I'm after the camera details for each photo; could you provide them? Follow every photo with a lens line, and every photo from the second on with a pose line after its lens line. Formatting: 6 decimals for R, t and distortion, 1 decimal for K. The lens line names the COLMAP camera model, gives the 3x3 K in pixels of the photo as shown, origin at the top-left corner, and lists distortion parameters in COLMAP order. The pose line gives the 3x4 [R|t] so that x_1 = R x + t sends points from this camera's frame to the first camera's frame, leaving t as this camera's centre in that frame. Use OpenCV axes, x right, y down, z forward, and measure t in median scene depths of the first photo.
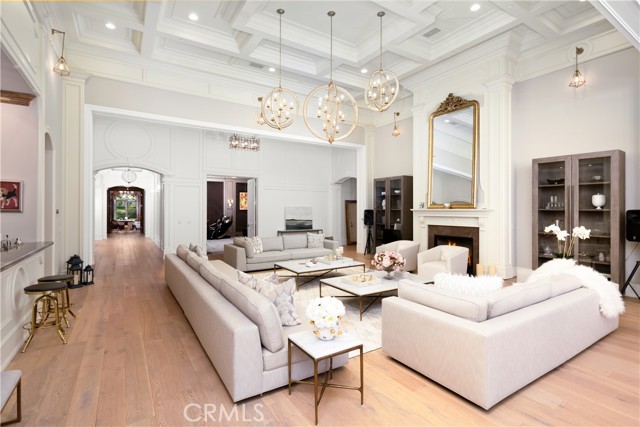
lens RADIAL K [[307.7, 0, 320.0], [0, 307.7, 213.5], [0, 0, 1]] dist [0.003162, 0.000982]
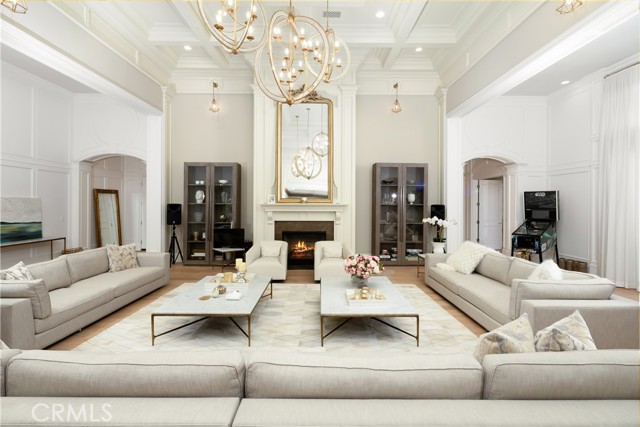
lens RADIAL K [[307.7, 0, 320.0], [0, 307.7, 213.5], [0, 0, 1]] dist [0.003162, 0.000982]
pose [[0.539727, -0.029364, 0.841328, -0.324271], [0.006446, 0.999506, 0.030750, -0.011516], [-0.841815, -0.011173, 0.539650, 0.381890]]
